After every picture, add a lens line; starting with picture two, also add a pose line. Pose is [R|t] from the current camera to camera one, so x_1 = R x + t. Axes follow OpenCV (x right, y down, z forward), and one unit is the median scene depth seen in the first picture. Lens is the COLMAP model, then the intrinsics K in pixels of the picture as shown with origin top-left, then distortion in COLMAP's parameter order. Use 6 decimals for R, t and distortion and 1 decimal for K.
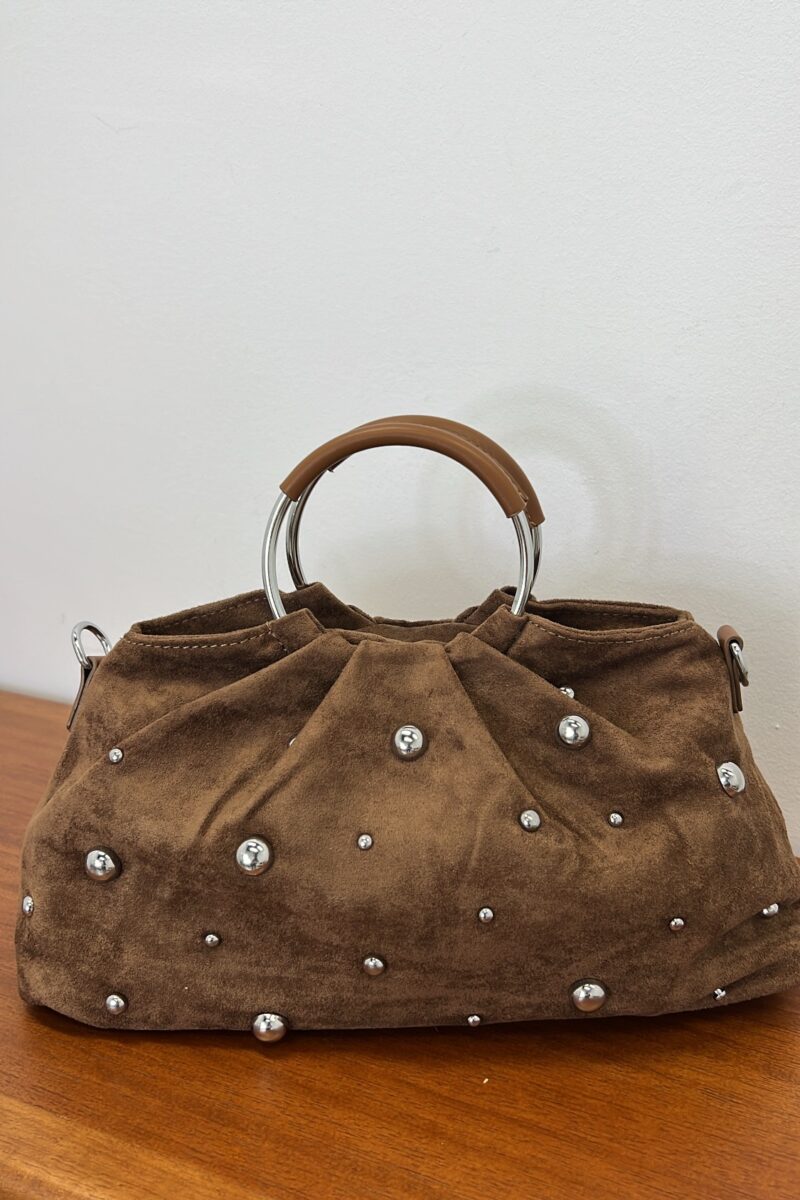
lens RADIAL K [[1167.9, 0, 398.7], [0, 1167.9, 626.7], [0, 0, 1]] dist [0.036035, -0.084627]
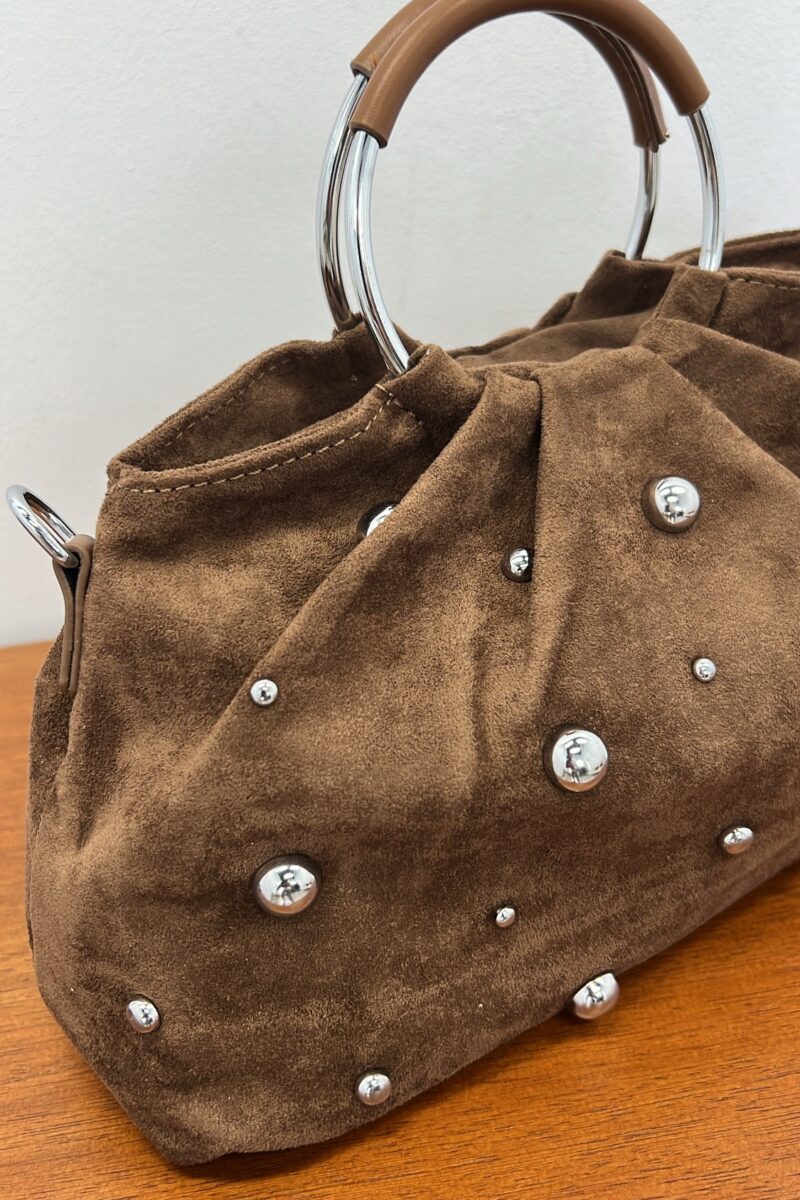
lens RADIAL K [[1167.9, 0, 398.7], [0, 1167.9, 626.7], [0, 0, 1]] dist [0.036035, -0.084627]
pose [[0.834060, -0.344041, 0.431253, -0.406224], [0.262752, 0.935095, 0.237819, -0.027560], [-0.485082, -0.085042, 0.870323, 0.509370]]
